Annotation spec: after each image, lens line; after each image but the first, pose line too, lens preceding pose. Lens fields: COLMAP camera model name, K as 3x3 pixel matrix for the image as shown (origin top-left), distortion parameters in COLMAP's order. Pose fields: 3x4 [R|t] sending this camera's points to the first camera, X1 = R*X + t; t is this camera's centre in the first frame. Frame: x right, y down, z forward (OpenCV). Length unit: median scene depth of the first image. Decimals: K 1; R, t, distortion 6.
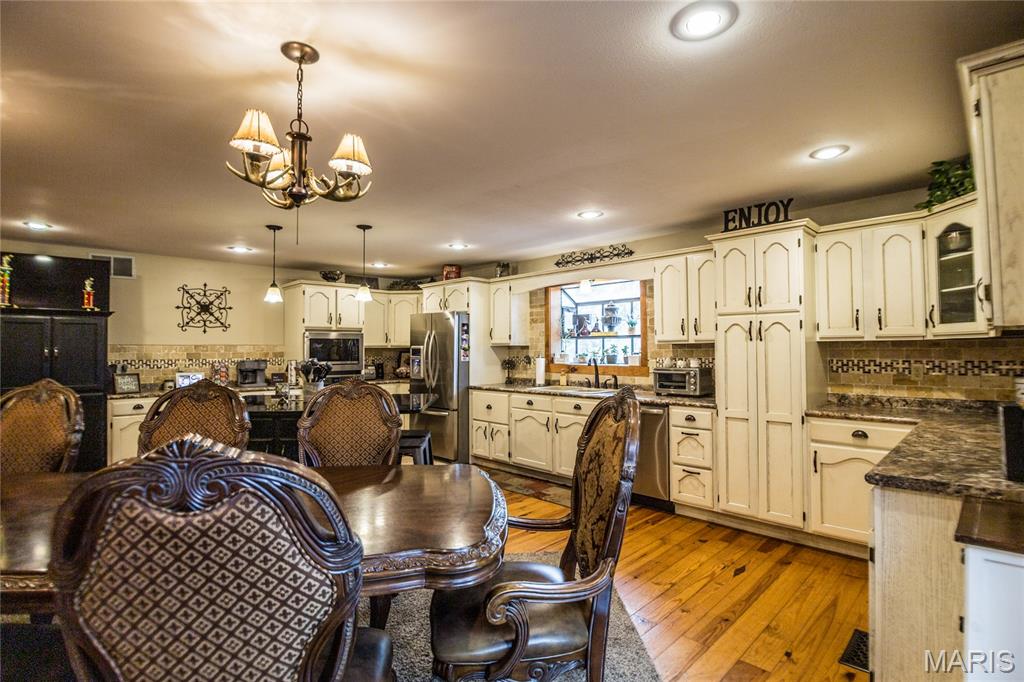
lens RADIAL K [[487.8, 0, 527.4], [0, 487.8, 339.7], [0, 0, 1]] dist [-0.012887, -0.011304]
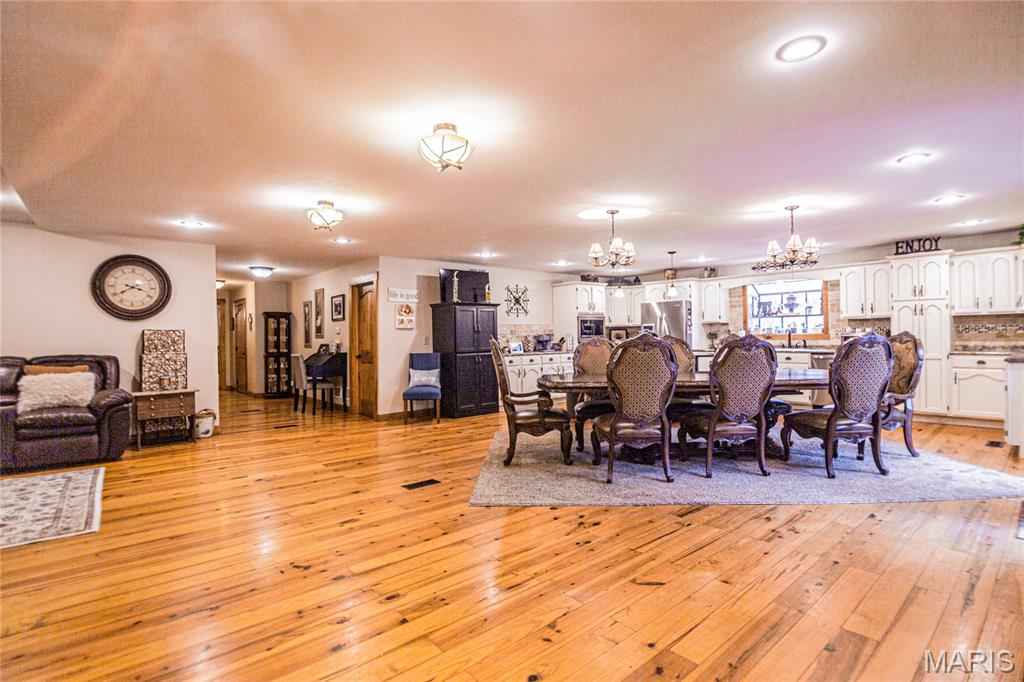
lens RADIAL K [[487.8, 0, 527.4], [0, 487.8, 339.7], [0, 0, 1]] dist [-0.012887, -0.011304]
pose [[0.997536, -0.009123, -0.069559, -0.596899], [0.011022, 0.999575, 0.026971, 0.019561], [0.069284, -0.027671, 0.997213, -0.621896]]
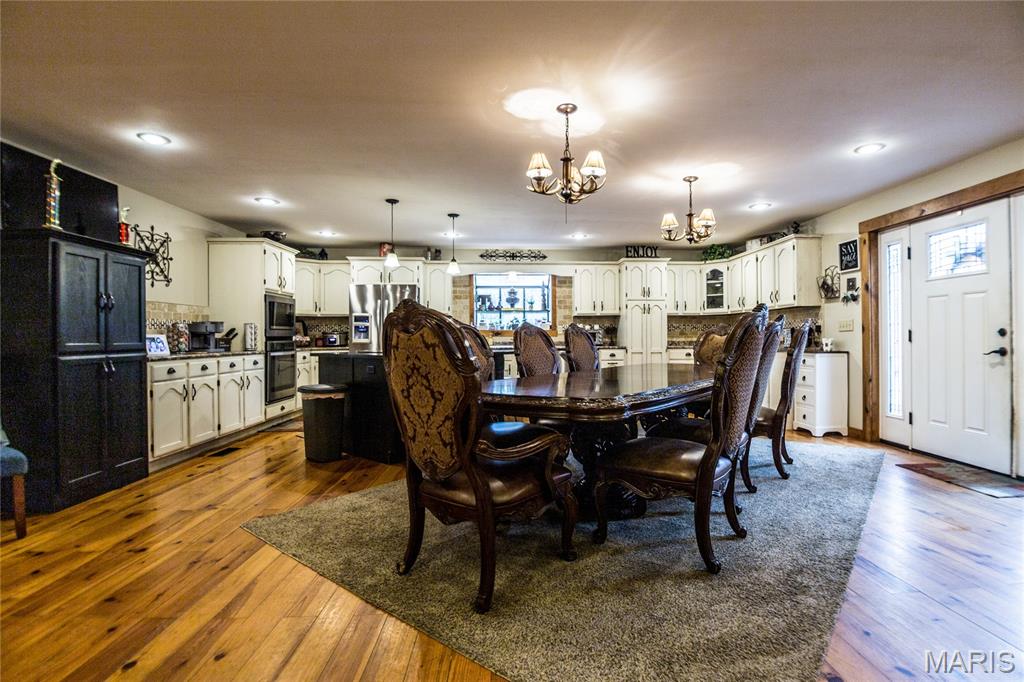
lens RADIAL K [[487.8, 0, 527.4], [0, 487.8, 339.7], [0, 0, 1]] dist [-0.012887, -0.011304]
pose [[0.679405, -0.000436, 0.733764, -0.942527], [-0.015347, 0.999773, 0.014804, 0.060790], [-0.733603, -0.021319, 0.679244, -0.020330]]
